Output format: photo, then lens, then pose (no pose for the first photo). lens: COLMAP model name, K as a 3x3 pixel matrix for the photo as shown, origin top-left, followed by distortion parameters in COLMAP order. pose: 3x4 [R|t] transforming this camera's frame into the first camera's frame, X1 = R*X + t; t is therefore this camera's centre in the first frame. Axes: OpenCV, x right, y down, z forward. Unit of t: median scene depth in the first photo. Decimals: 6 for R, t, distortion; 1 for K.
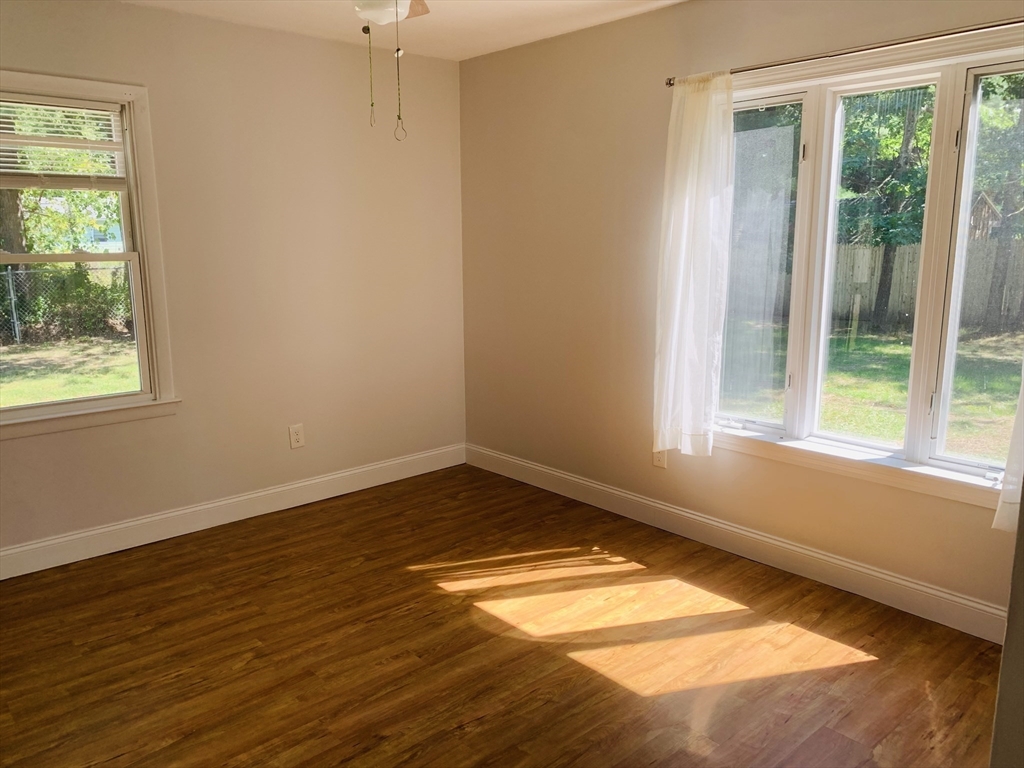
lens RADIAL K [[779.1, 0, 529.4], [0, 779.1, 385.9], [0, 0, 1]] dist [-0.005159, 0.002727]
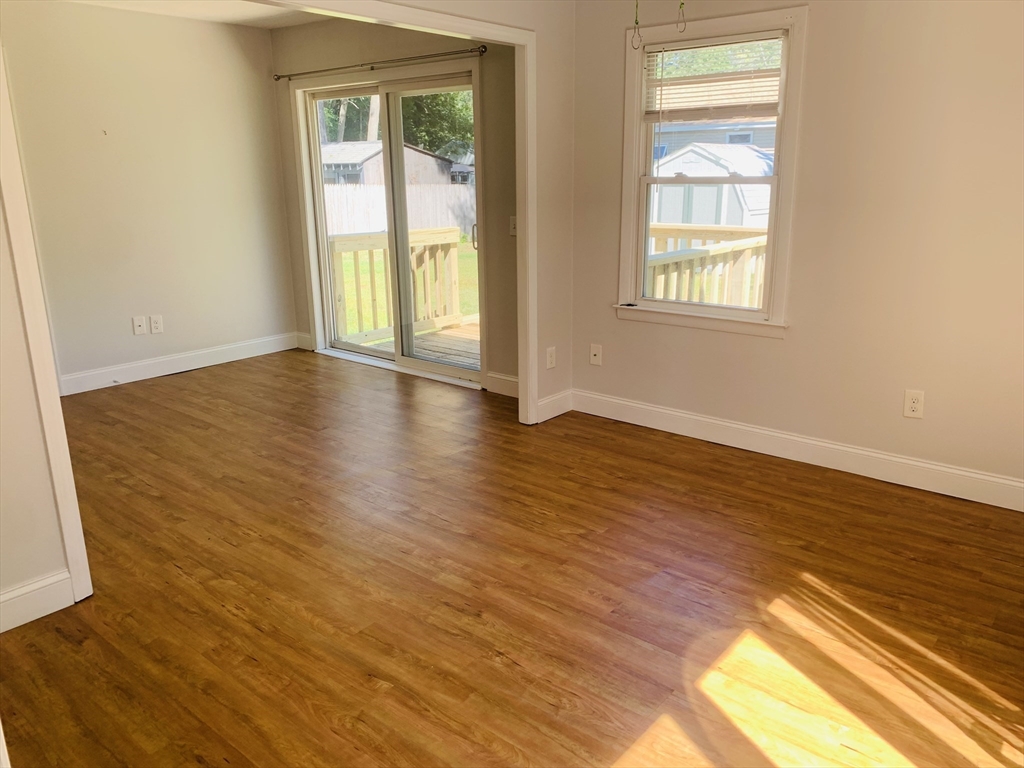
lens RADIAL K [[785.0, 0, 512.0], [0, 785.0, 384.0], [0, 0, 1]] dist [0.023922, -0.049379]
pose [[0.110508, 0.264802, -0.957950, 0.610567], [-0.174448, 0.954058, 0.243602, -0.115707], [0.978446, 0.140193, 0.151626, 0.608742]]
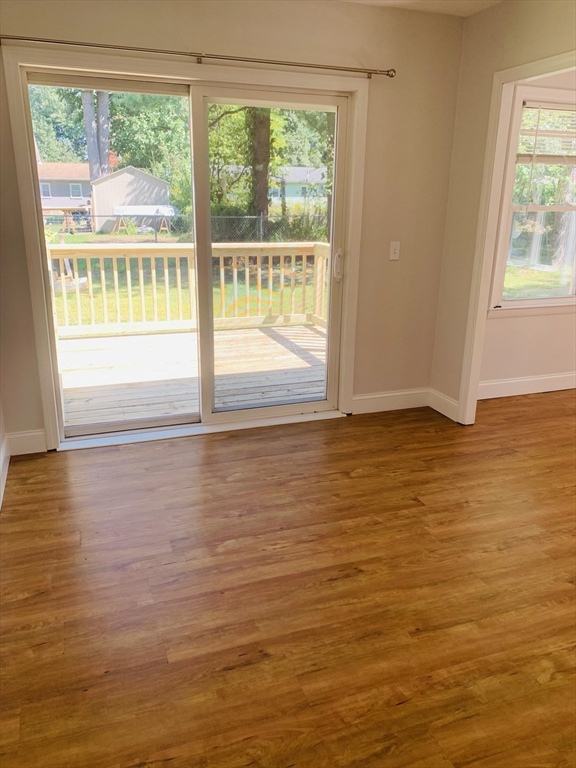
lens RADIAL K [[588.8, 0, 275.6], [0, 588.8, 386.0], [0, 0, 1]] dist [0.023922, -0.049379]
pose [[0.916550, 0.139262, -0.374890, -0.685068], [-0.091827, 0.985650, 0.141640, 0.088296], [0.389235, -0.095395, 0.916185, -0.431661]]
